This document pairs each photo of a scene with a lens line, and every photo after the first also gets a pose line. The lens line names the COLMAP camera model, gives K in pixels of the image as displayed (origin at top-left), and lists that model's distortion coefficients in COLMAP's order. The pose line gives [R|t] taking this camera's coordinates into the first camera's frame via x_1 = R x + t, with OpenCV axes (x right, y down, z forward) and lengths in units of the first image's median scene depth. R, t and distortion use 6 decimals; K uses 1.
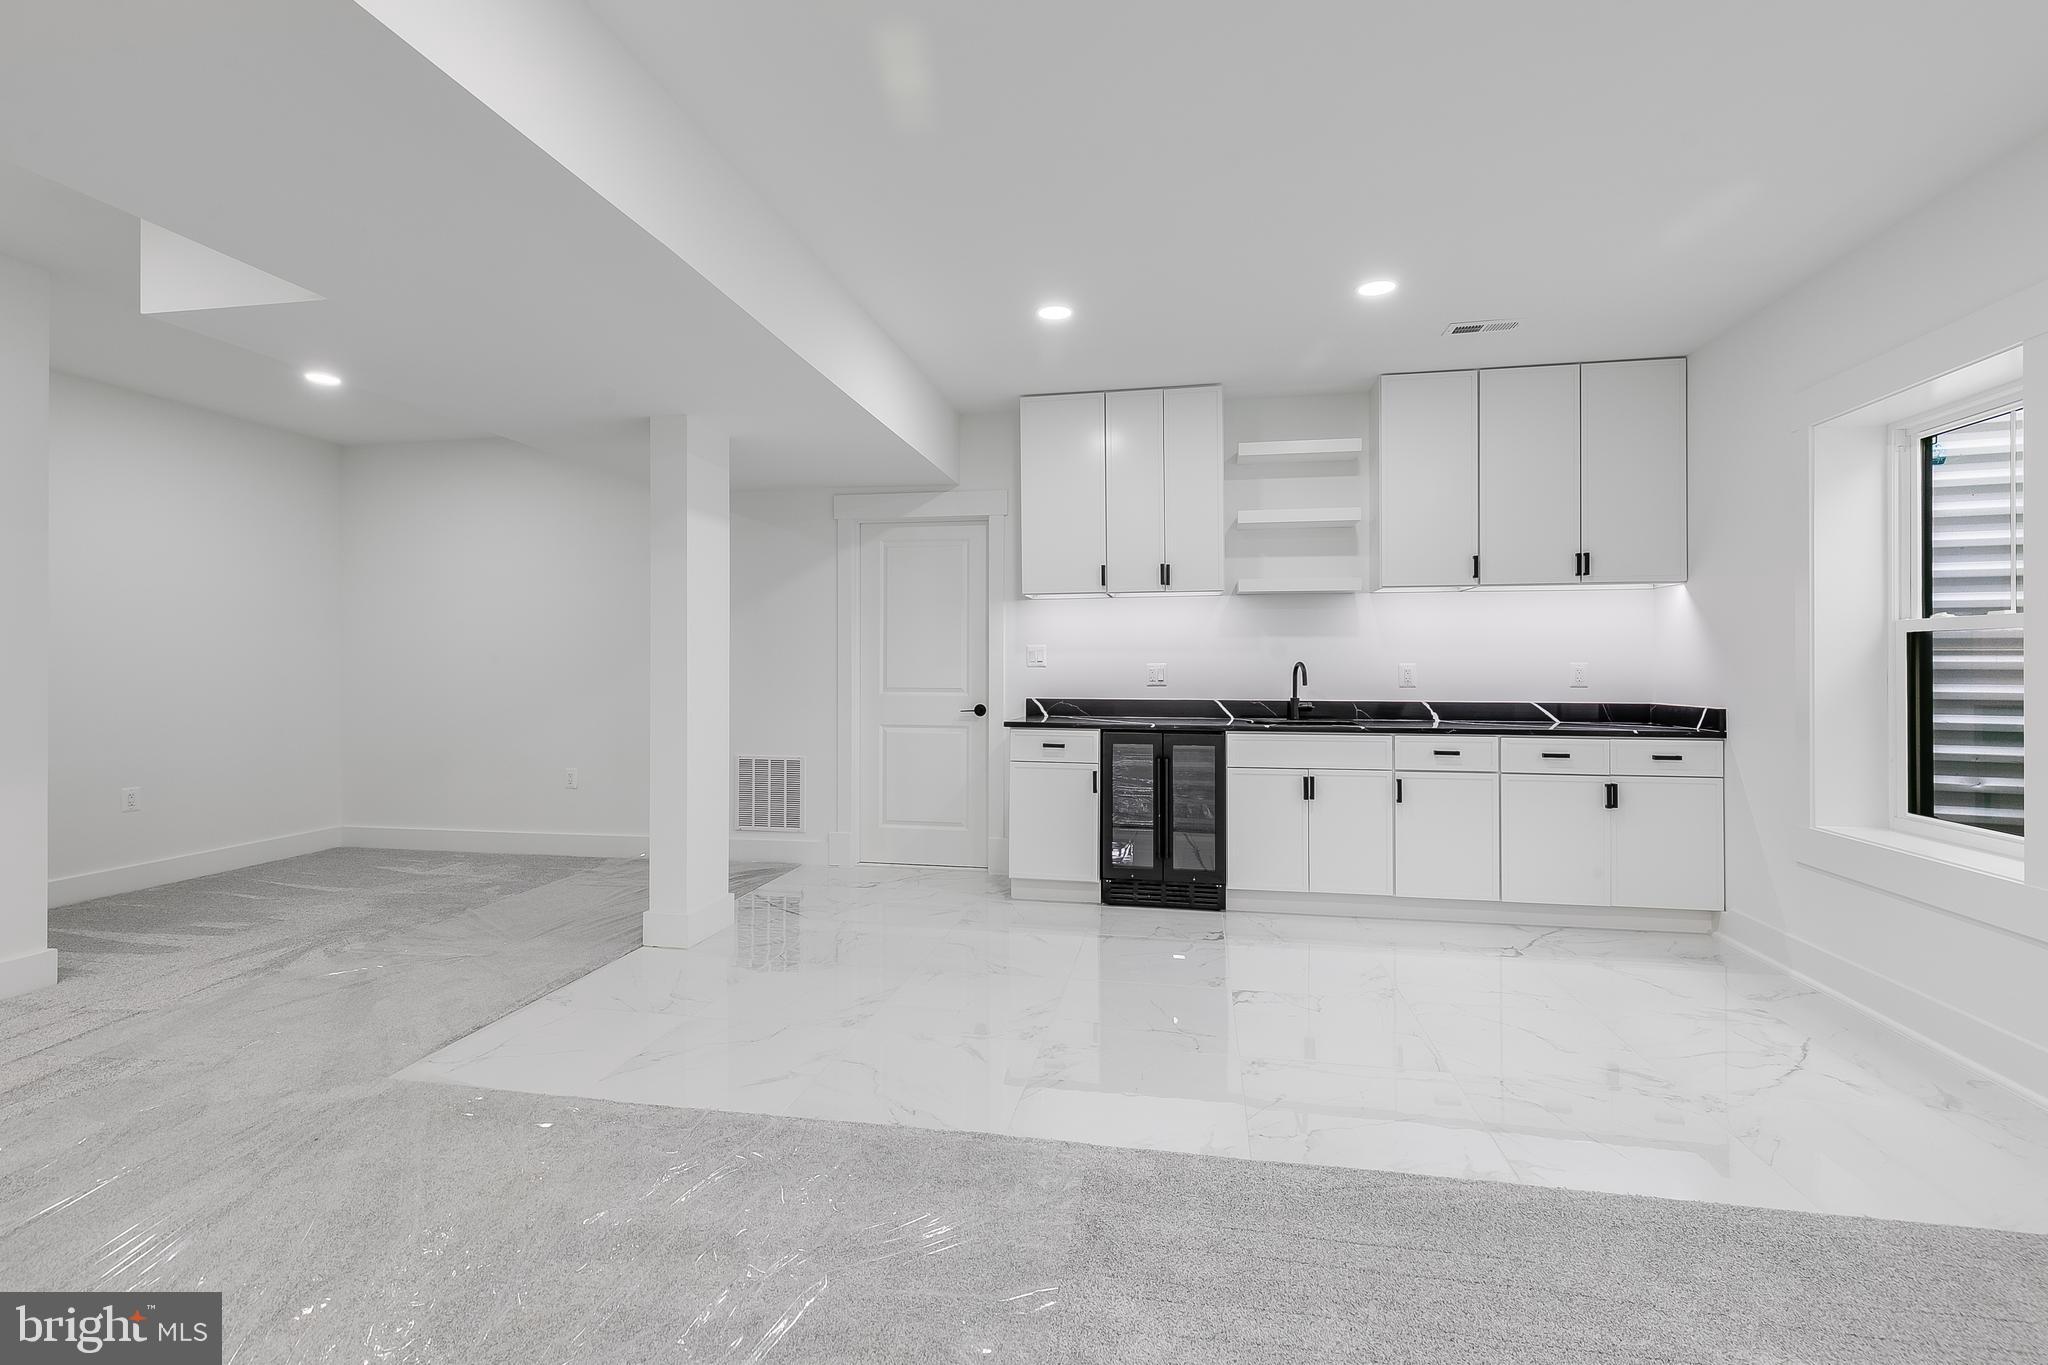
lens RADIAL K [[917.5, 0, 1021.7], [0, 917.5, 672.9], [0, 0, 1]] dist [0.000080, -0.000115]
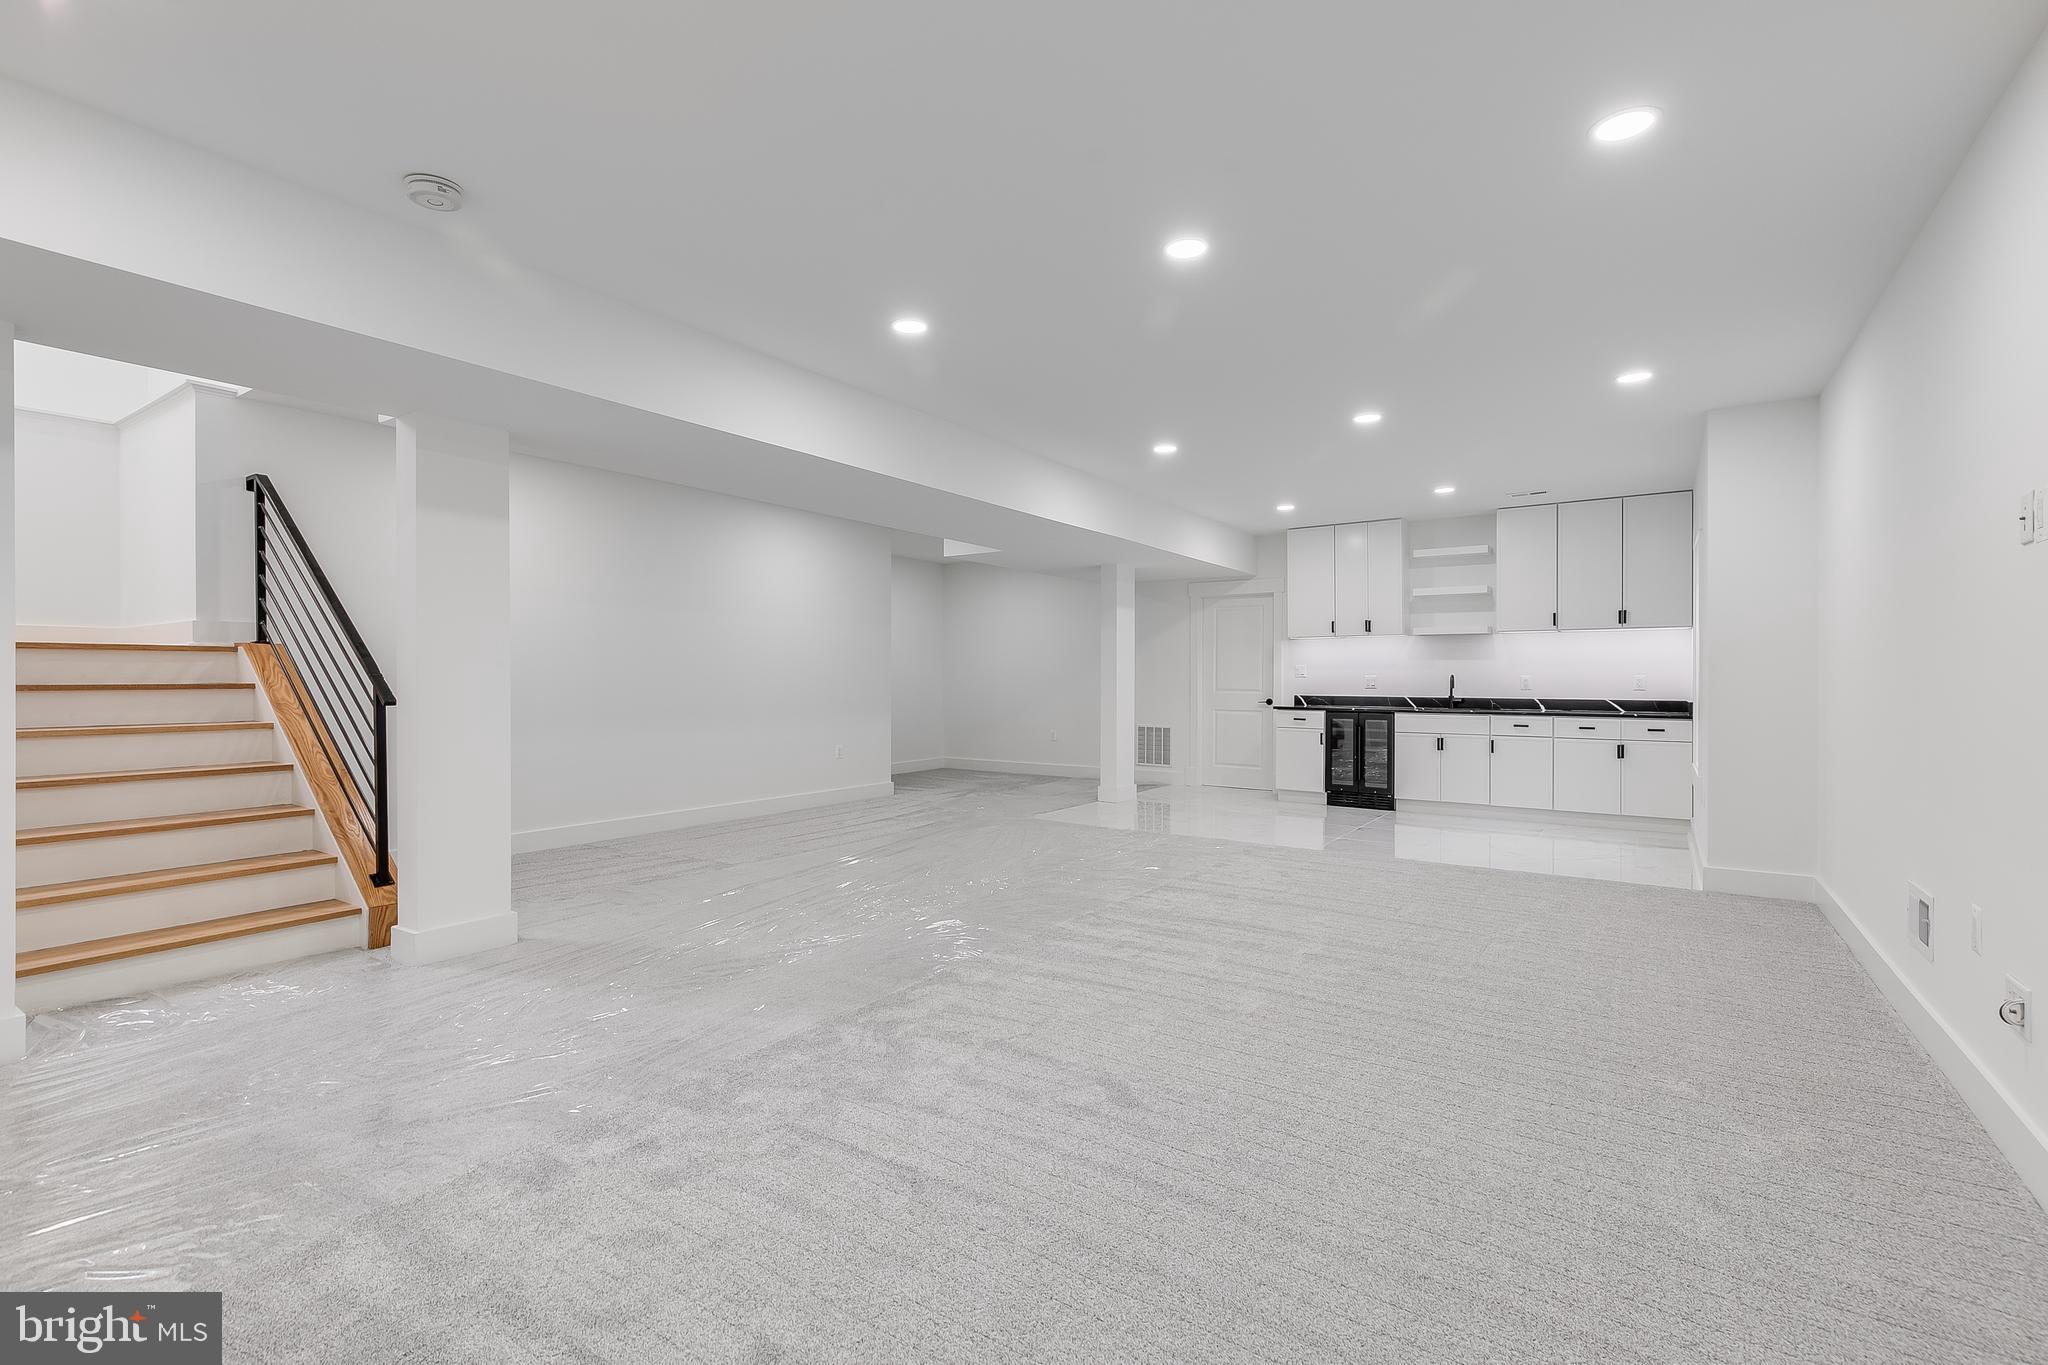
lens RADIAL K [[917.5, 0, 1021.7], [0, 917.5, 672.9], [0, 0, 1]] dist [0.000080, -0.000115]
pose [[0.913624, -0.001113, -0.406560, 0.277614], [-0.002705, 0.999957, -0.008816, 0.002385], [0.406552, 0.009154, 0.913582, -0.950537]]
